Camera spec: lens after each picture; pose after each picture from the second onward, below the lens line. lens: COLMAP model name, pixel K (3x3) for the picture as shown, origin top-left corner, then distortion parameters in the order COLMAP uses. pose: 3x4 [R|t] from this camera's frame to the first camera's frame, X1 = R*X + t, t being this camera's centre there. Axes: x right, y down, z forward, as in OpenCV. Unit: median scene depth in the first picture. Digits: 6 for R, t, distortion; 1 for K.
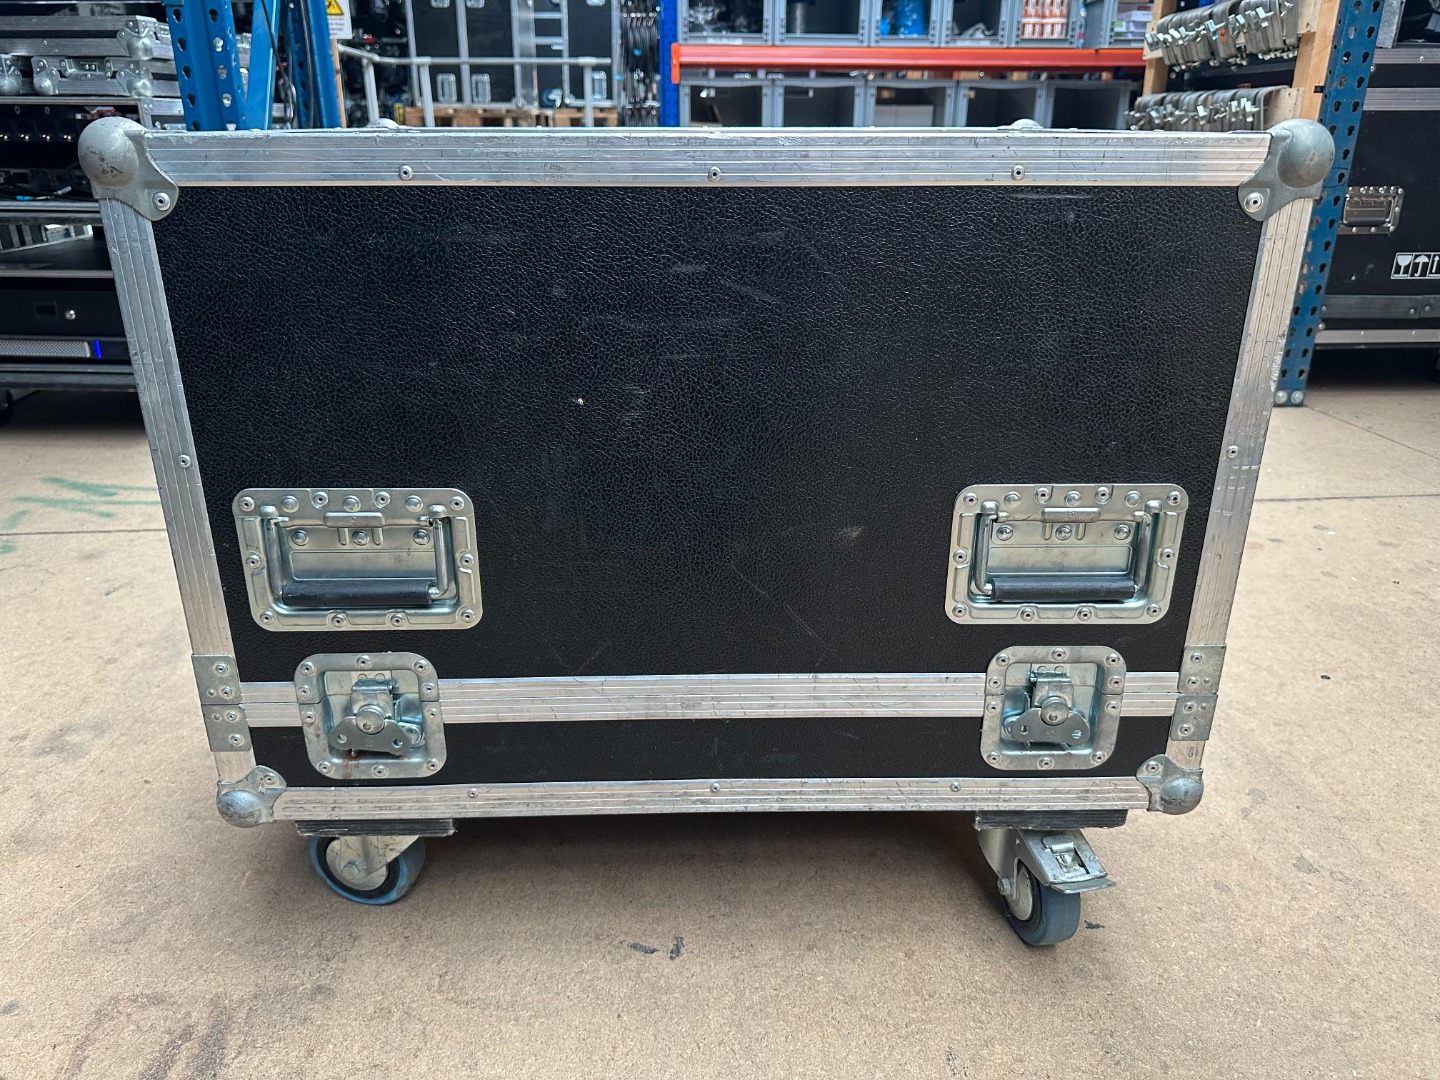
lens RADIAL K [[1023.0, 0, 716.0], [0, 1023.0, 536.6], [0, 0, 1]] dist [-0.004408, -0.008214]
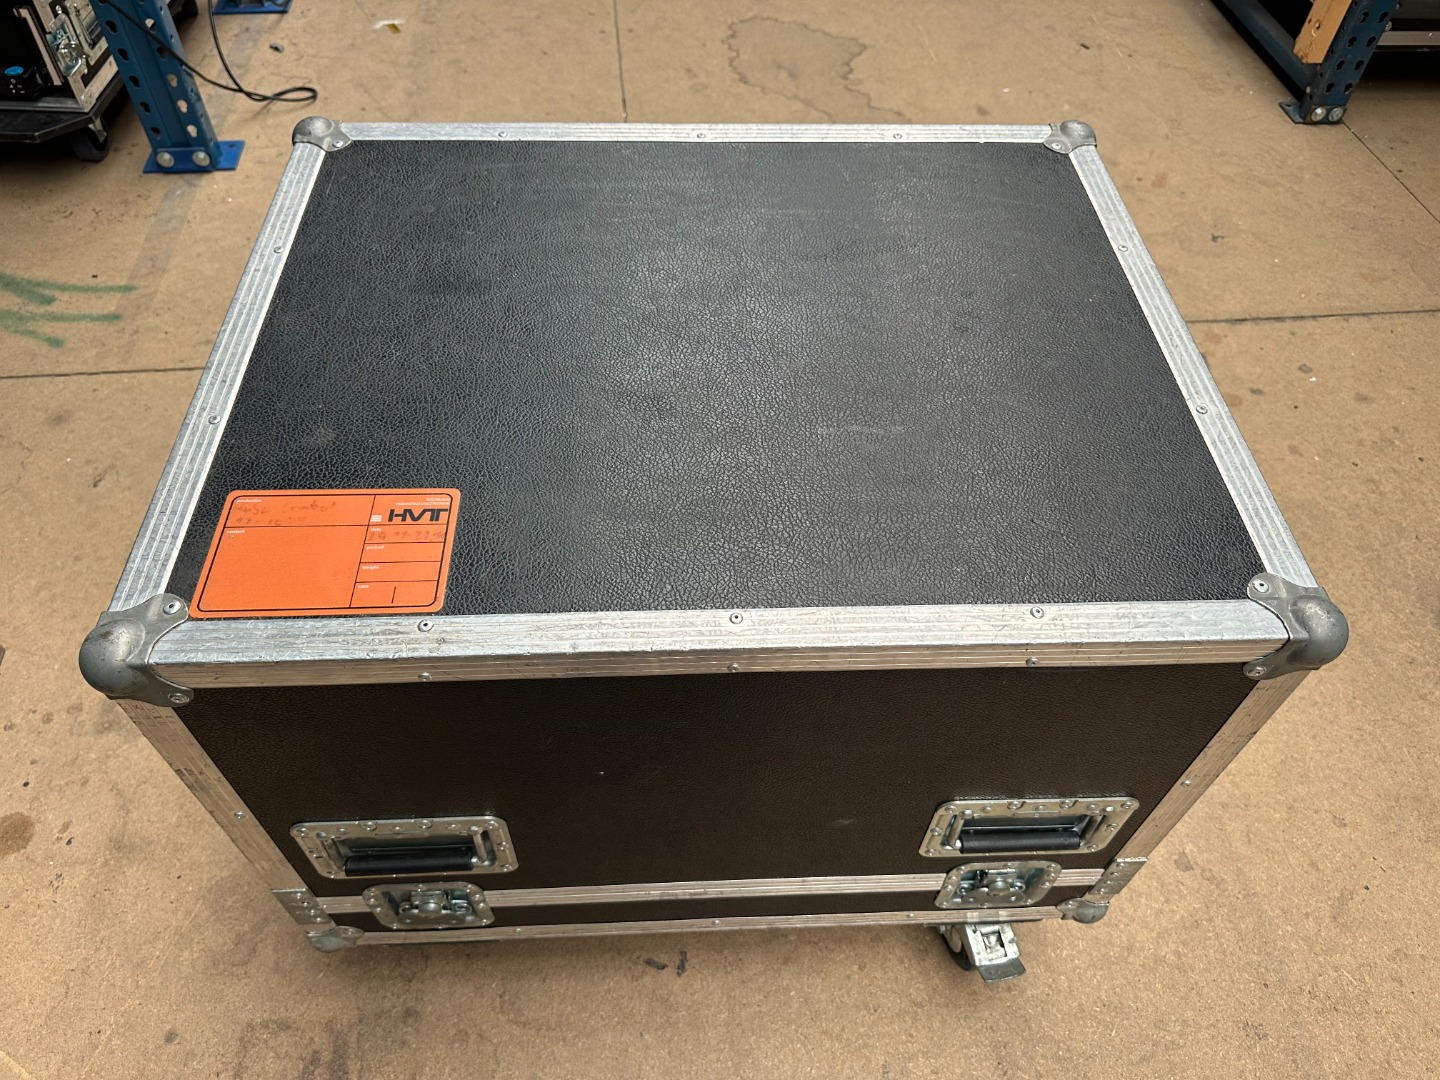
lens RADIAL K [[1016.5, 0, 720.0], [0, 1016.5, 540.0], [0, 0, 1]] dist [-0.004964, -0.007707]
pose [[0.999293, -0.004469, 0.037319, -0.033777], [-0.014323, 0.872706, 0.488035, -0.644155], [-0.034749, -0.488225, 0.872026, 0.138124]]
